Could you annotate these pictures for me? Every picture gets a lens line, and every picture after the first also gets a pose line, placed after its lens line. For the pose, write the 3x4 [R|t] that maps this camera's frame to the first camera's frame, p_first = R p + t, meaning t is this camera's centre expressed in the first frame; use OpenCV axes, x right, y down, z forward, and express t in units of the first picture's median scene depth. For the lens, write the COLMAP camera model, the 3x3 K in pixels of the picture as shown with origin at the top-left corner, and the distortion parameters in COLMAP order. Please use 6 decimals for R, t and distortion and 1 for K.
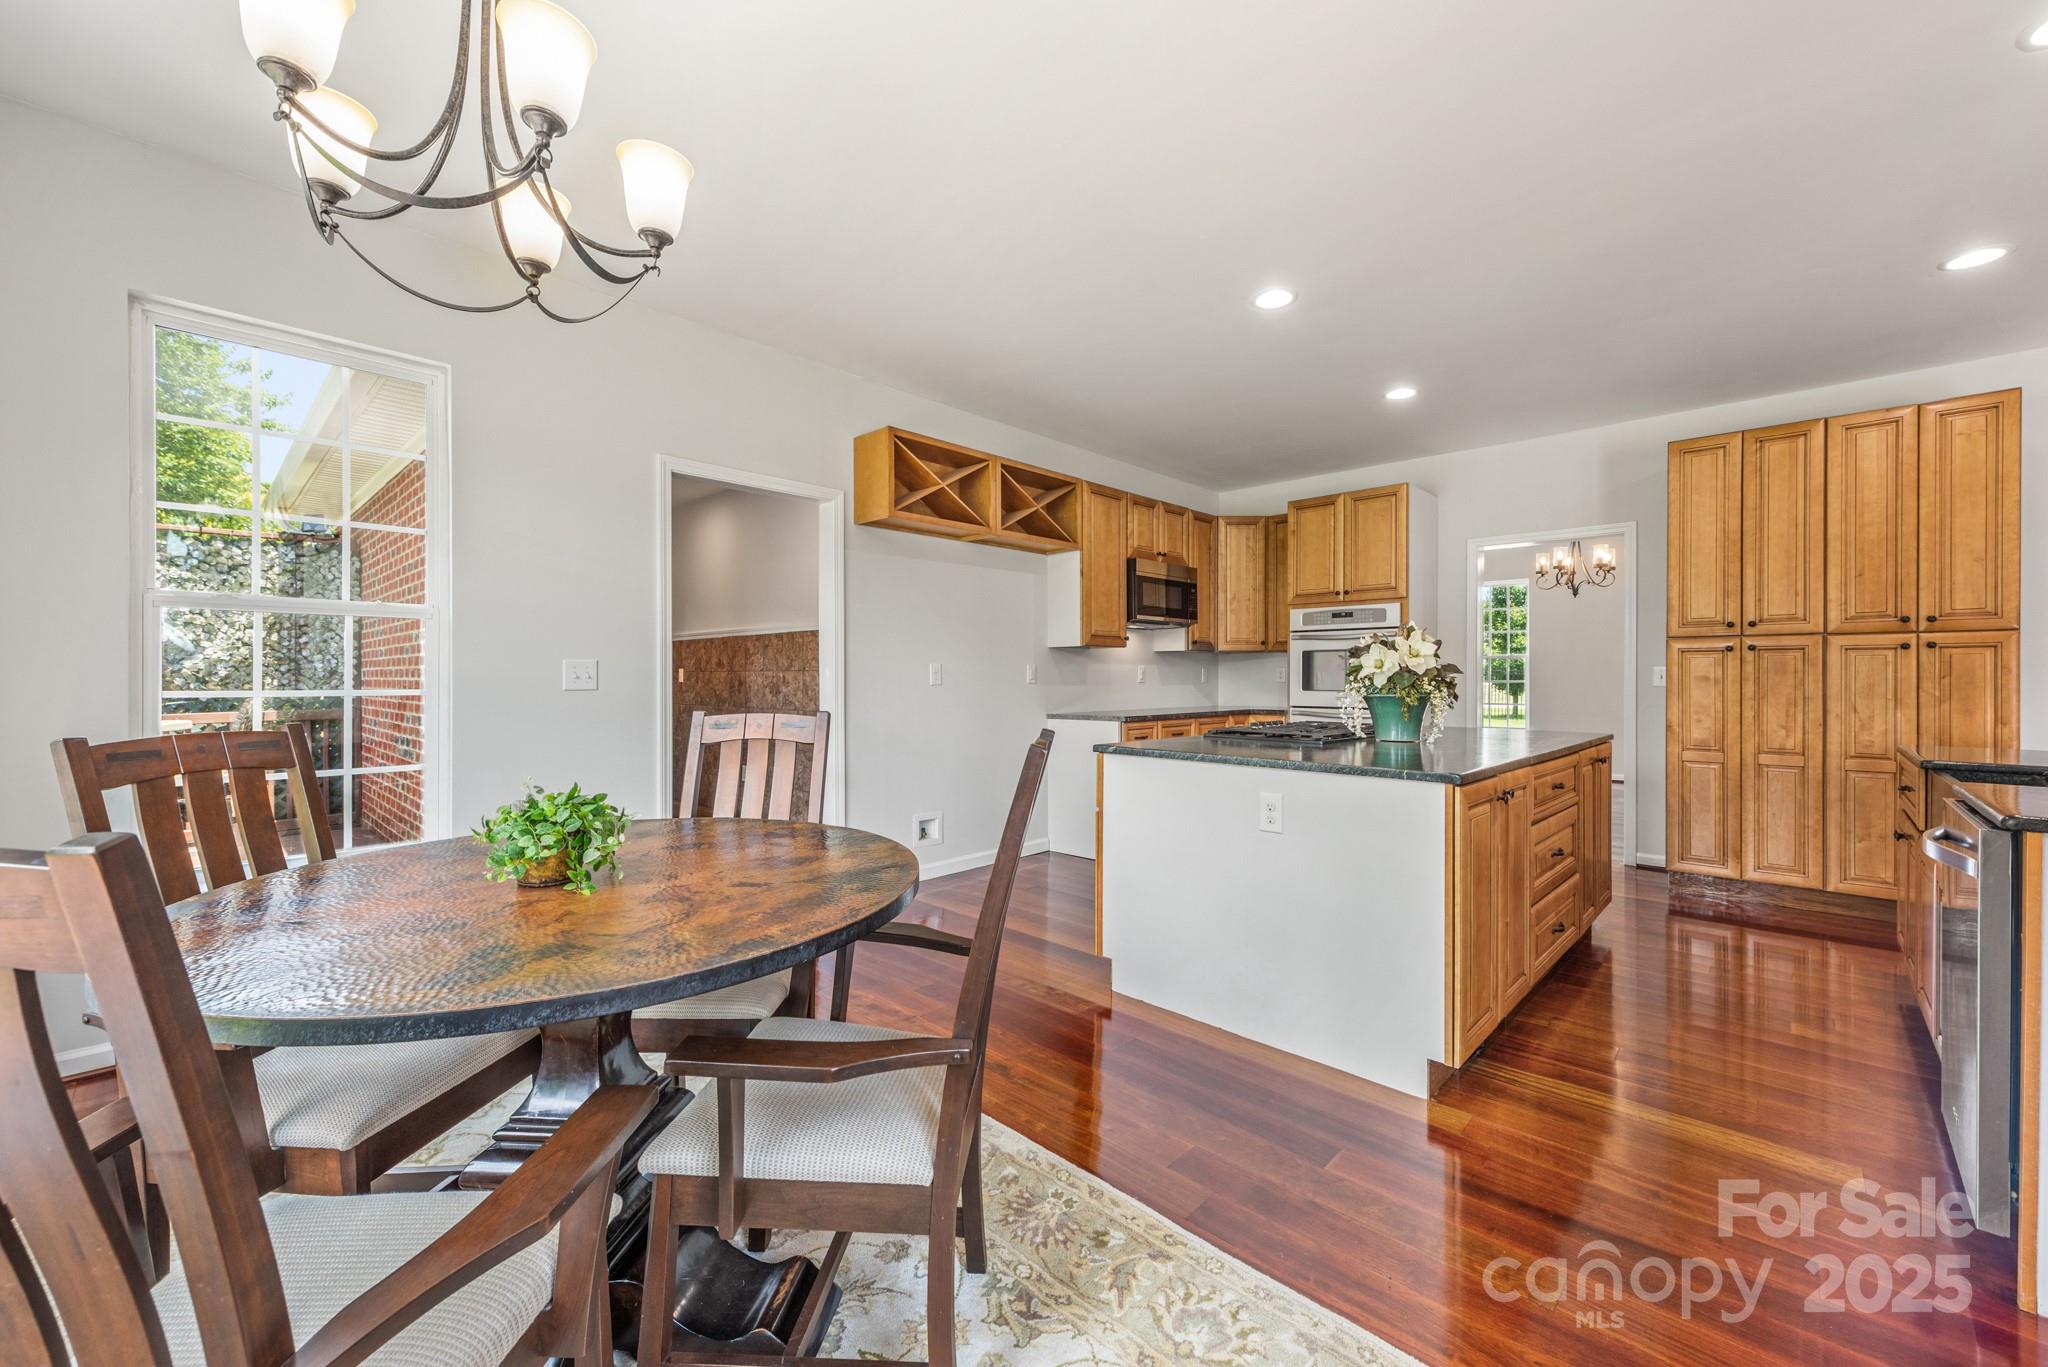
lens RADIAL K [[808.4, 0, 1028.3], [0, 808.4, 642.1], [0, 0, 1]] dist [-0.000041, 0.000059]
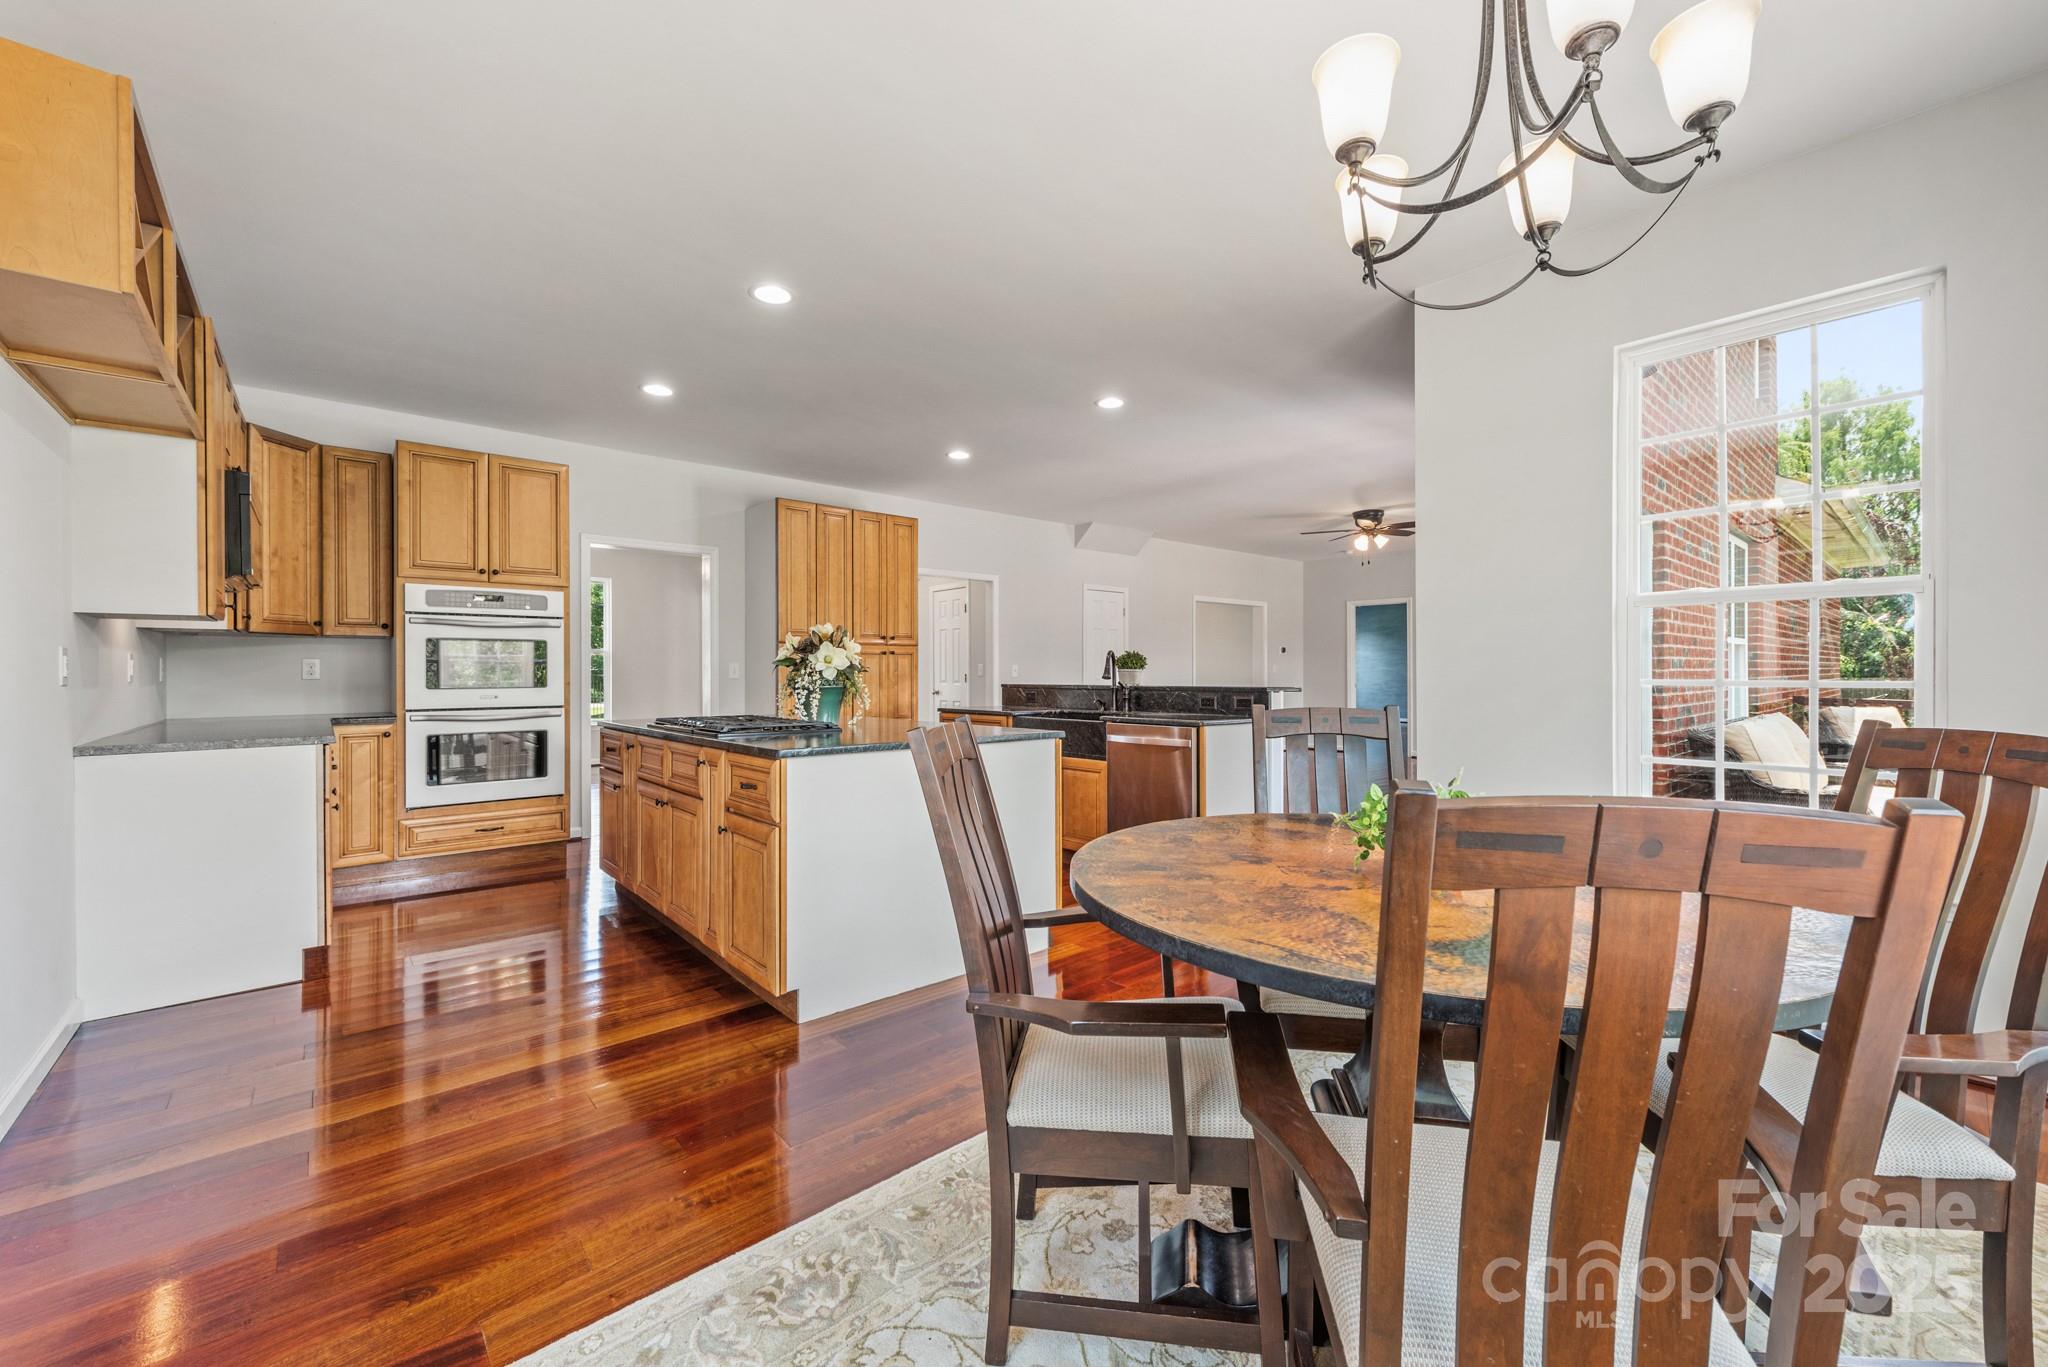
lens RADIAL K [[824.8, 0, 984.1], [0, 824.8, 655.8], [0, 0, 1]] dist [0.000733, 0.000092]
pose [[0.120276, 0.019800, 0.992543, -0.429594], [-0.043069, 0.998964, -0.014709, 0.018446], [-0.991806, -0.040979, 0.121004, 0.396941]]
